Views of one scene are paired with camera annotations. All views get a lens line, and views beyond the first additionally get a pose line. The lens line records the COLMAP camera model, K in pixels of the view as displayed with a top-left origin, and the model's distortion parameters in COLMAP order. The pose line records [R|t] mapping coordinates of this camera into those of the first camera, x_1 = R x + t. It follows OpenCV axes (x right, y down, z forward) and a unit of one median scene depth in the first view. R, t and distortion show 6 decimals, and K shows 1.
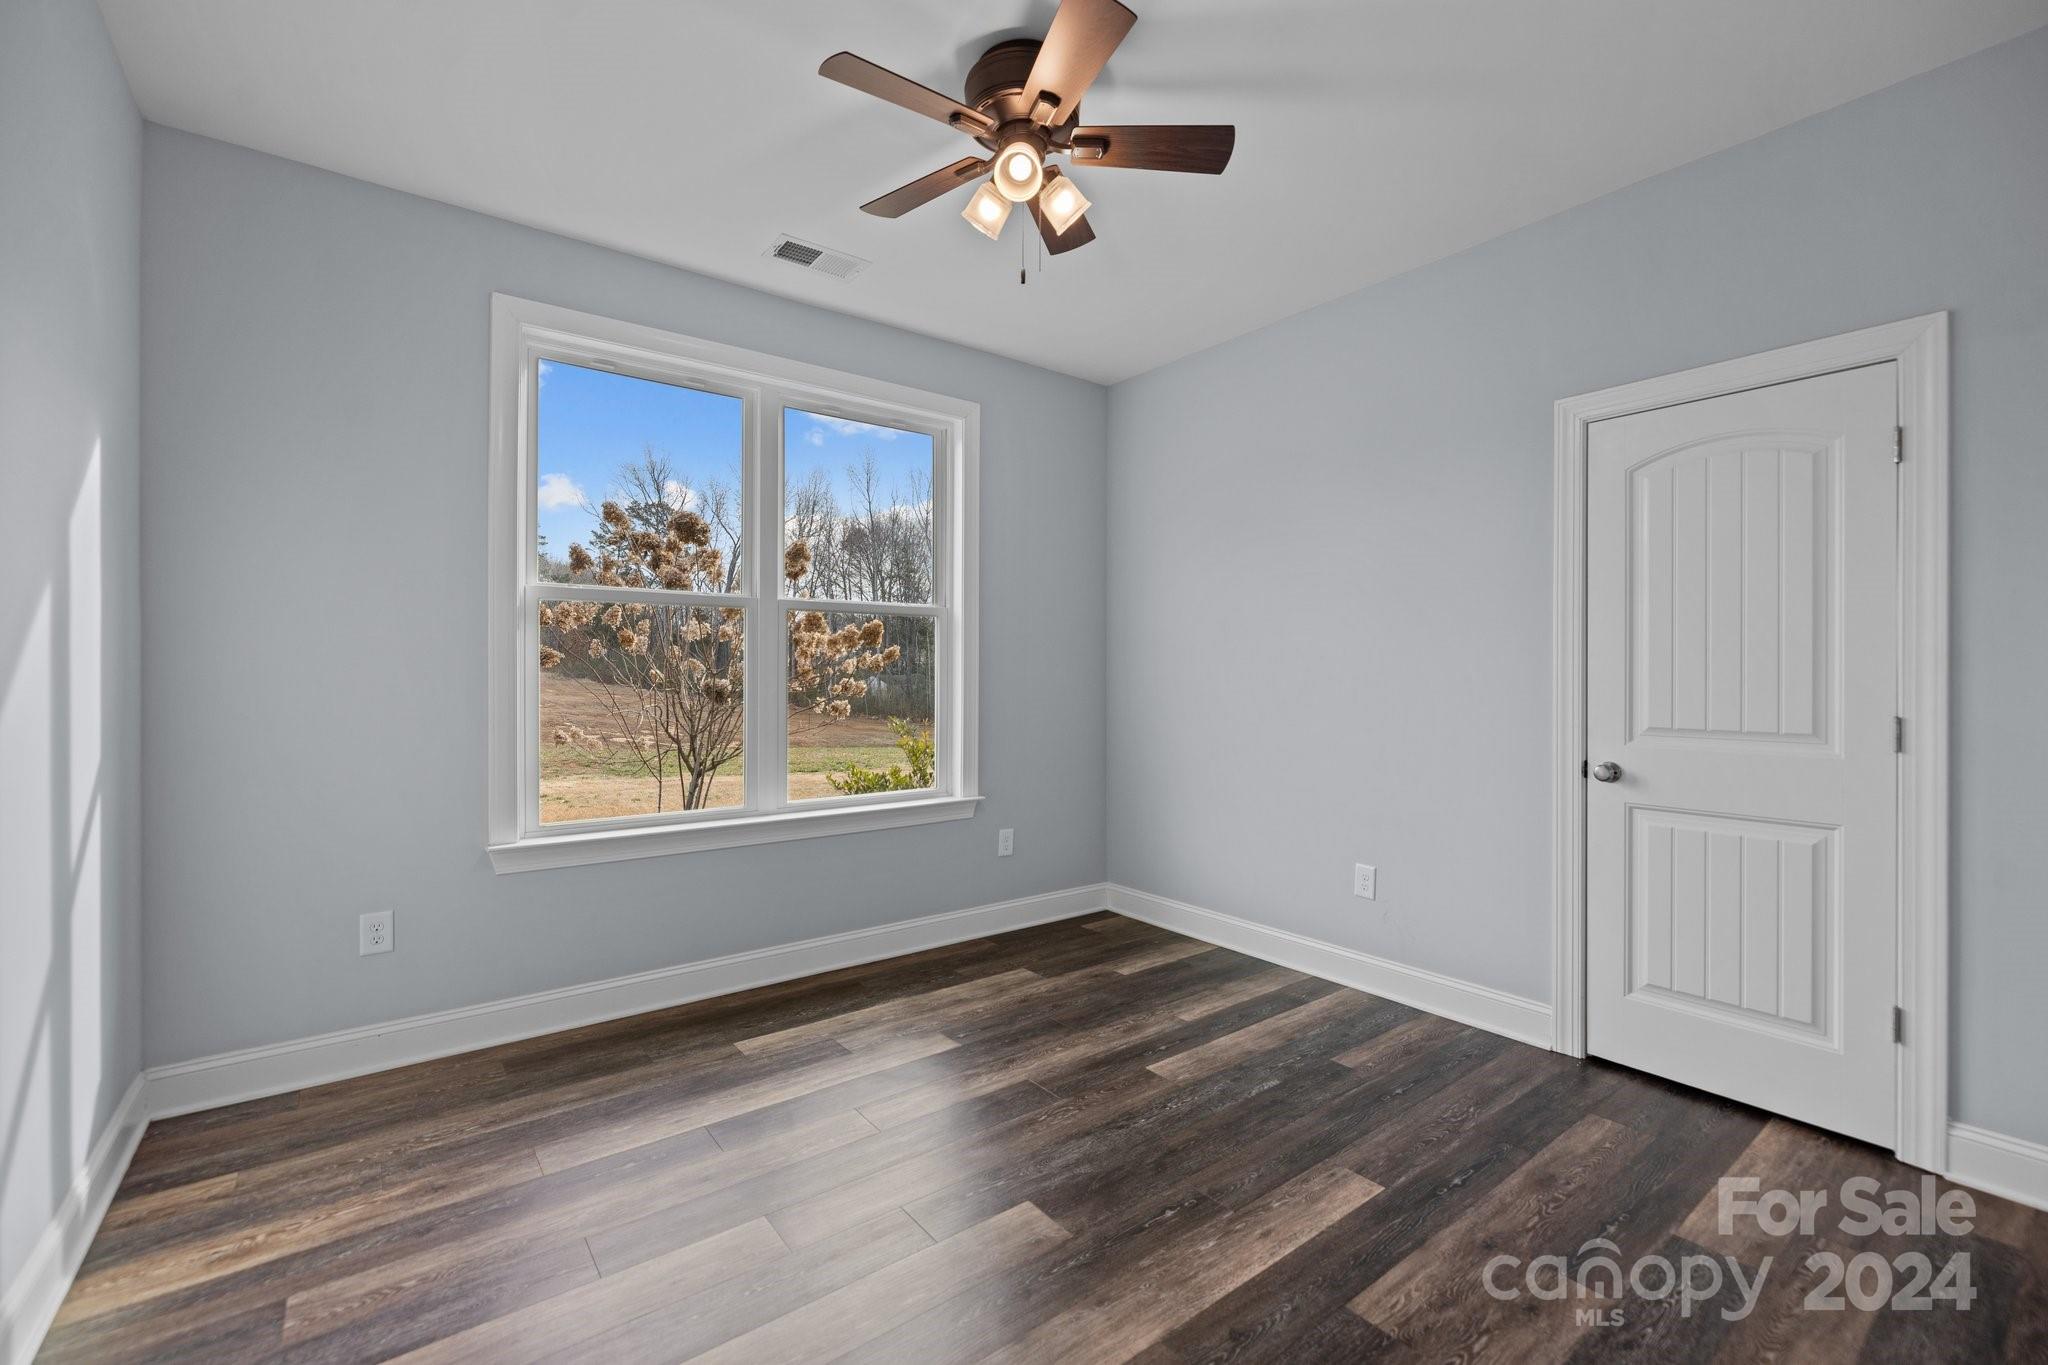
lens RADIAL K [[879.1, 0, 1037.5], [0, 879.1, 663.5], [0, 0, 1]] dist [-0.000405, -0.000300]
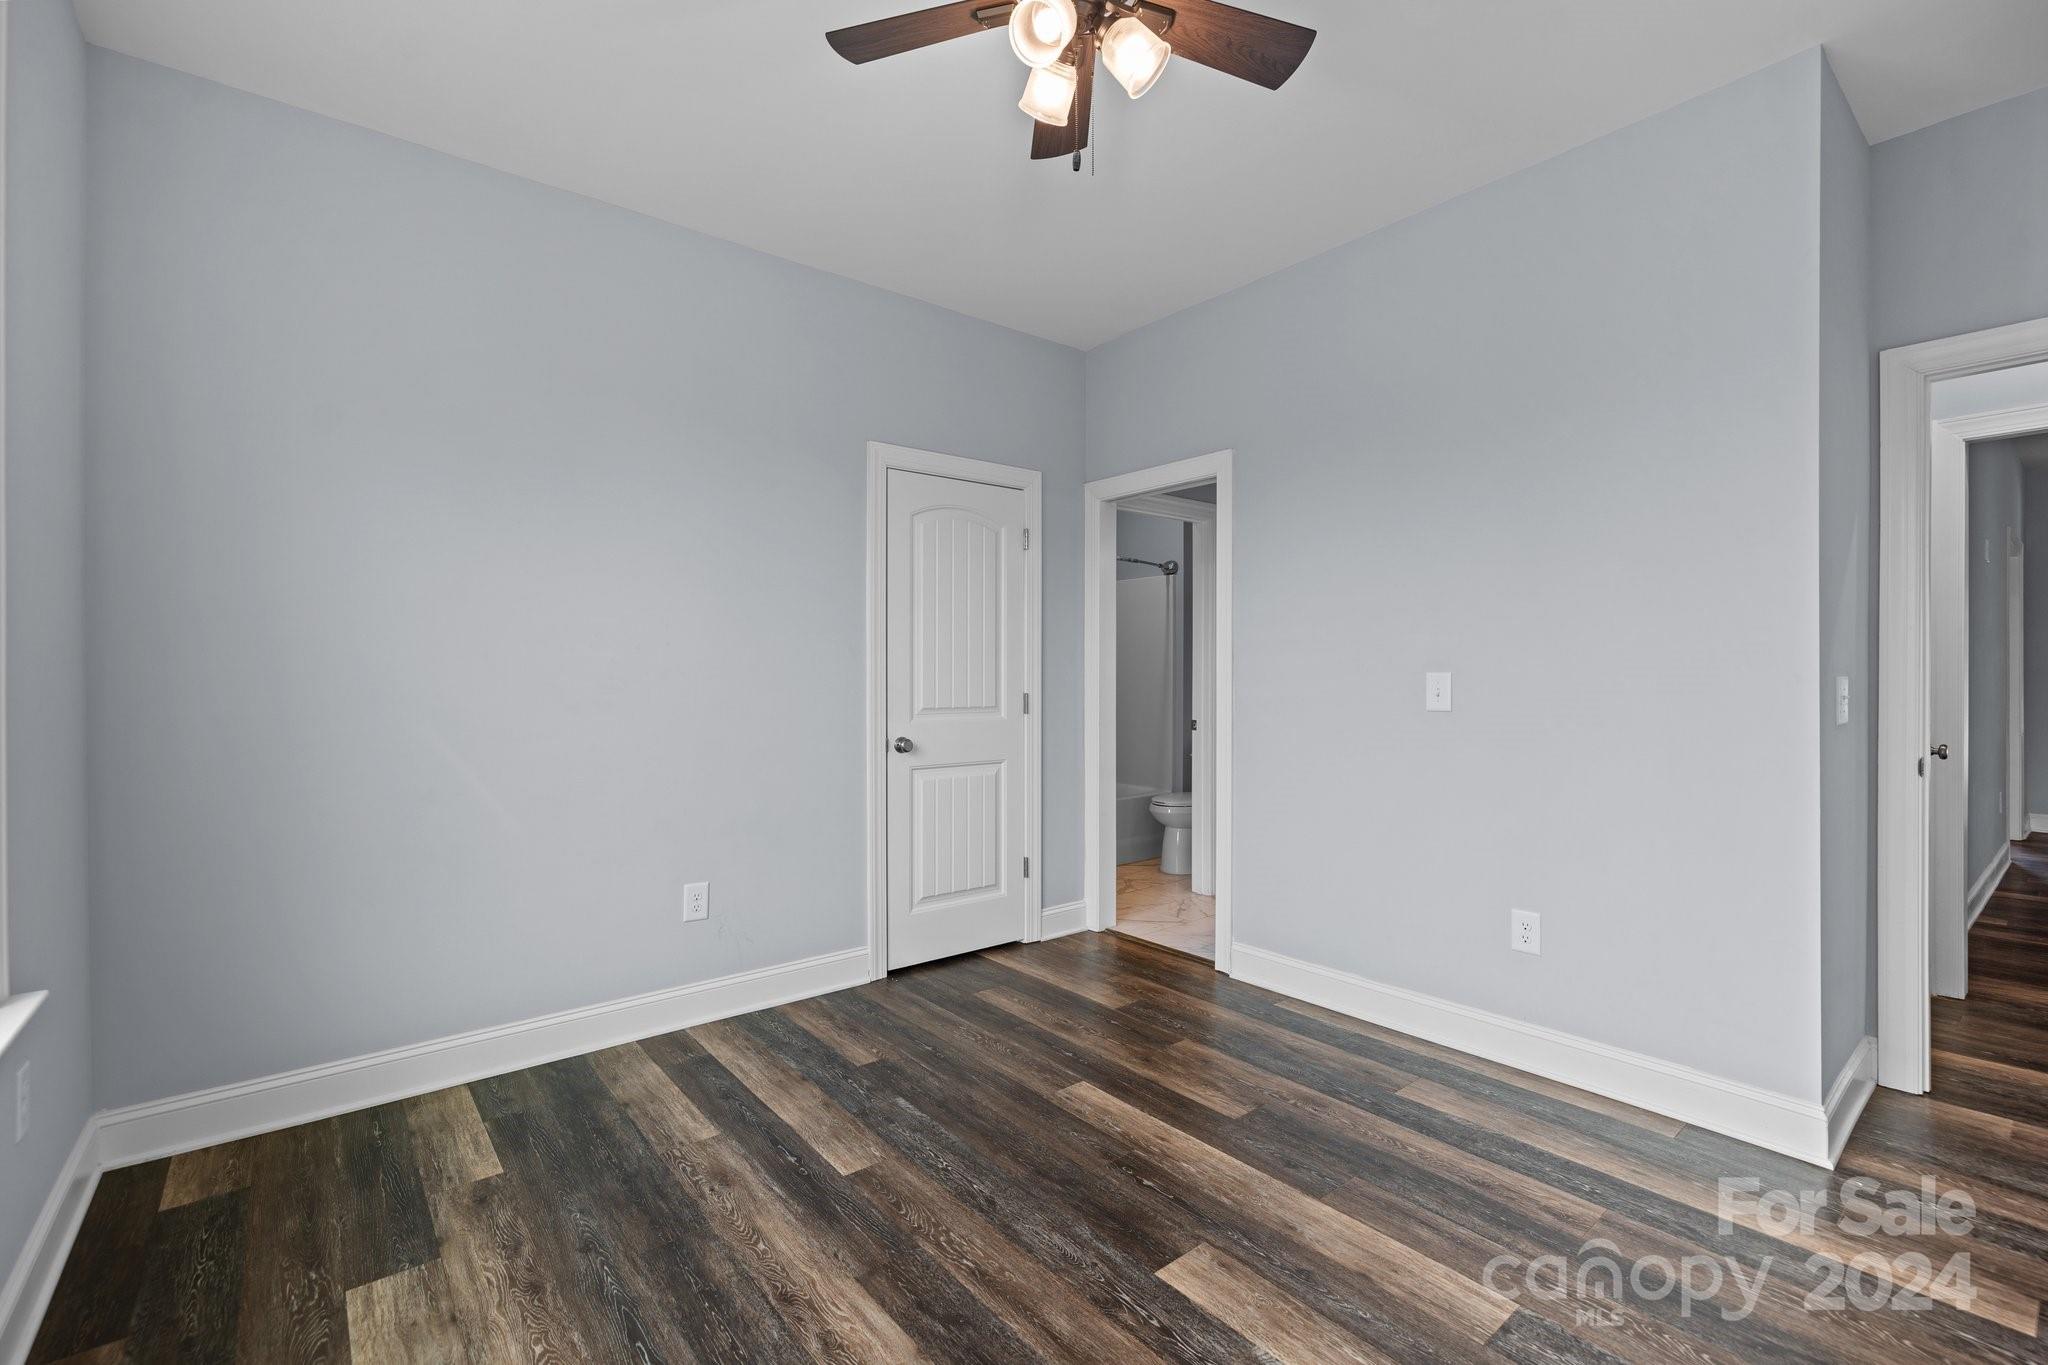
lens RADIAL K [[879.1, 0, 1024.9], [0, 879.1, 672.7], [0, 0, 1]] dist [-0.000405, -0.000300]
pose [[-0.019185, -0.003196, 0.999811, -0.643301], [-0.011317, 0.999932, 0.002979, 0.011469], [-0.999752, -0.011258, -0.019220, 0.845503]]
